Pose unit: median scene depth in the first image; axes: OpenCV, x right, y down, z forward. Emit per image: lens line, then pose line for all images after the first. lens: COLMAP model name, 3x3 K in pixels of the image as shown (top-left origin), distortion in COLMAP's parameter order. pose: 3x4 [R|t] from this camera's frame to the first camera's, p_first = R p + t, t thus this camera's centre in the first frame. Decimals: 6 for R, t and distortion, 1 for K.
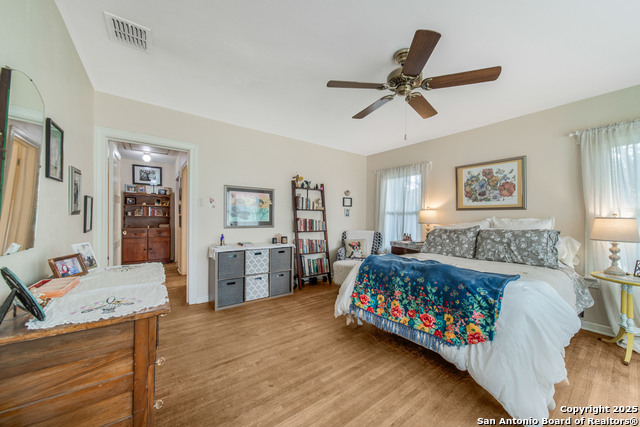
lens RADIAL K [[228.1, 0, 316.9], [0, 228.1, 211.3], [0, 0, 1]] dist [-0.000824, -0.000055]
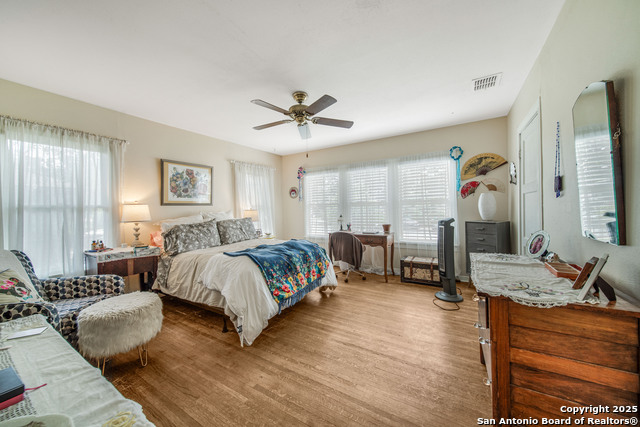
lens RADIAL K [[228.1, 0, 316.9], [0, 228.1, 211.3], [0, 0, 1]] dist [-0.000824, -0.000055]
pose [[-0.371877, -0.010351, 0.928224, -0.536457], [-0.002811, 0.999946, 0.010025, 0.009934], [-0.928278, 0.001118, -0.371886, 0.817029]]
